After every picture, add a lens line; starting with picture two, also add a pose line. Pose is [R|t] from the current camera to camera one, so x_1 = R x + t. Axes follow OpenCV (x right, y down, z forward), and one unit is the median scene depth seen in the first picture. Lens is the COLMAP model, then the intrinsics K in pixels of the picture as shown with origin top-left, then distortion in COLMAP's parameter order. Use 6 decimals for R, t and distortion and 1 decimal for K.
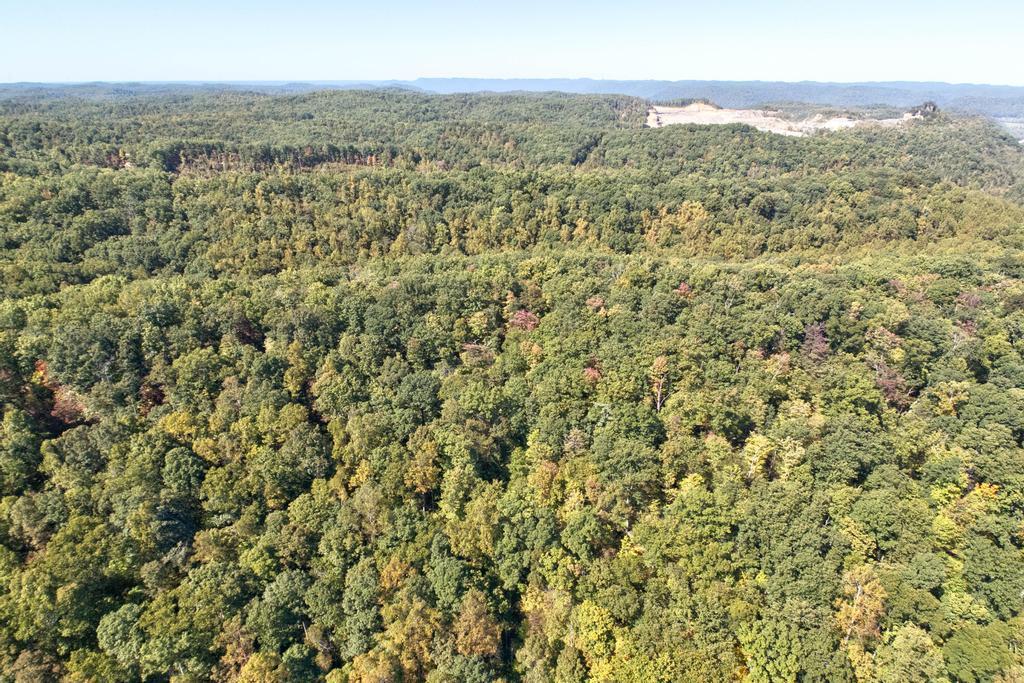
lens RADIAL K [[624.4, 0, 508.8], [0, 624.4, 385.3], [0, 0, 1]] dist [0.006530, -0.016725]
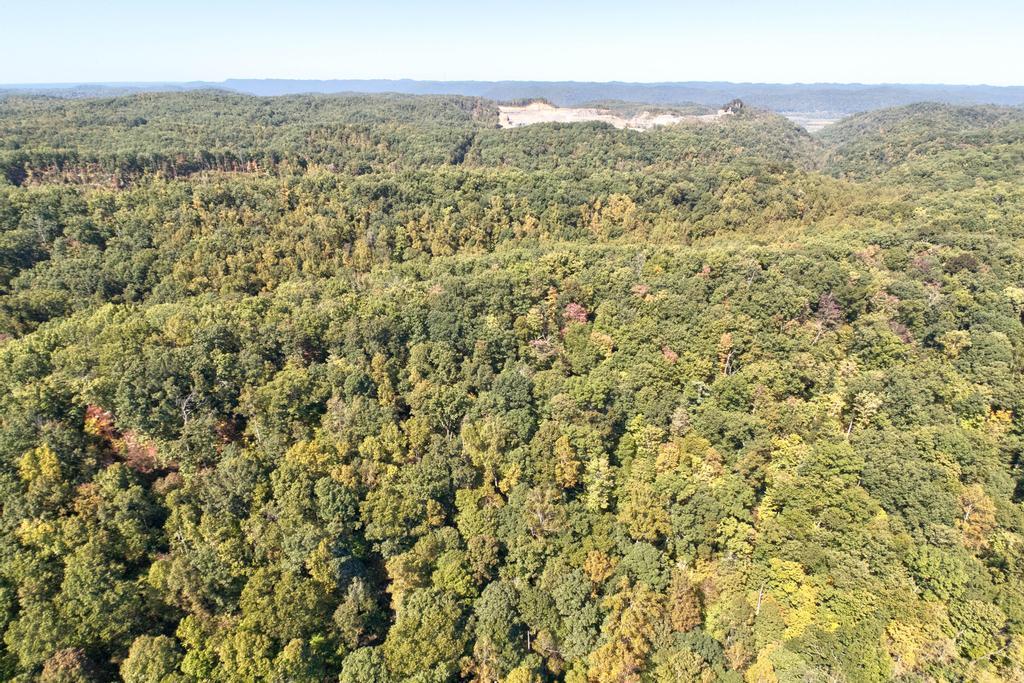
lens RADIAL K [[624.4, 0, 508.8], [0, 624.4, 385.3], [0, 0, 1]] dist [0.006530, -0.016725]
pose [[0.966042, -0.113172, 0.232282, -0.158396], [0.113438, 0.993470, 0.012256, -0.005445], [-0.232152, 0.014509, 0.972571, 0.014700]]
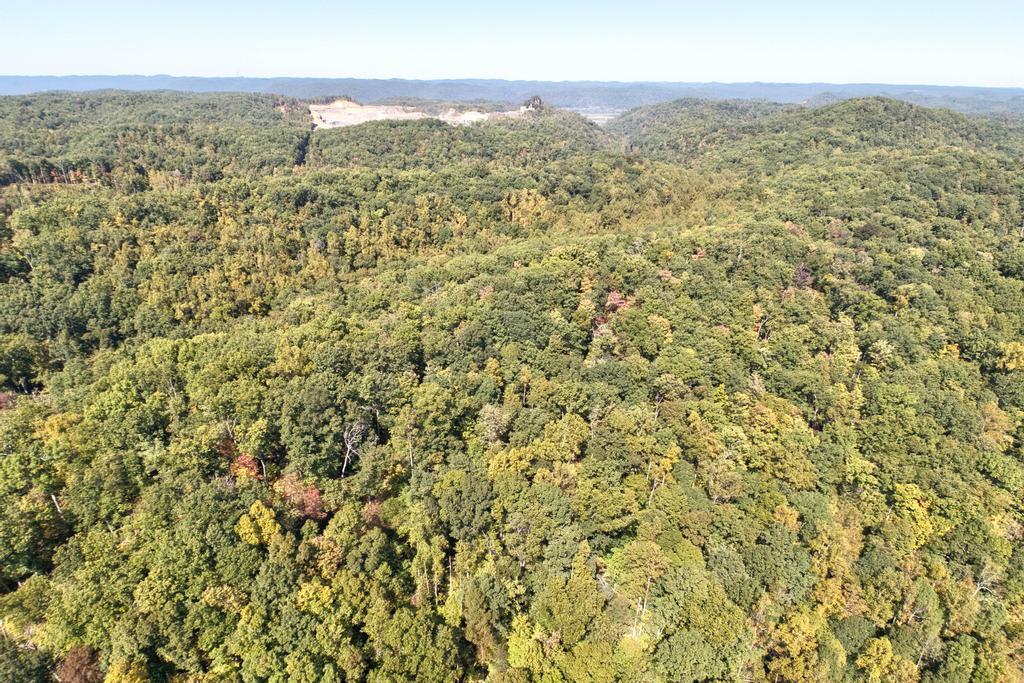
lens RADIAL K [[624.4, 0, 508.8], [0, 624.4, 385.3], [0, 0, 1]] dist [0.006530, -0.016725]
pose [[0.834734, -0.237402, 0.496850, -0.334405], [0.235623, 0.969506, 0.067384, -0.037669], [-0.497696, 0.060821, 0.865217, 0.080042]]
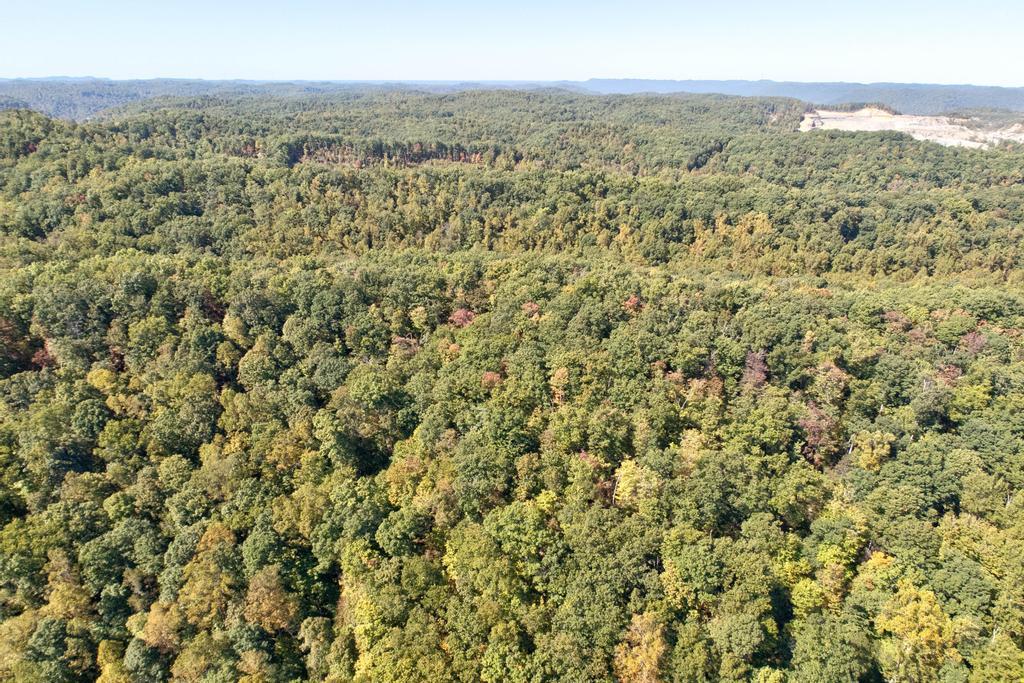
lens RADIAL K [[624.4, 0, 508.8], [0, 624.4, 385.3], [0, 0, 1]] dist [0.006530, -0.016725]
pose [[0.968818, 0.112239, -0.220892, 0.157660], [-0.112430, 0.993590, 0.011752, -0.008684], [0.220795, 0.013449, 0.975228, 0.017778]]
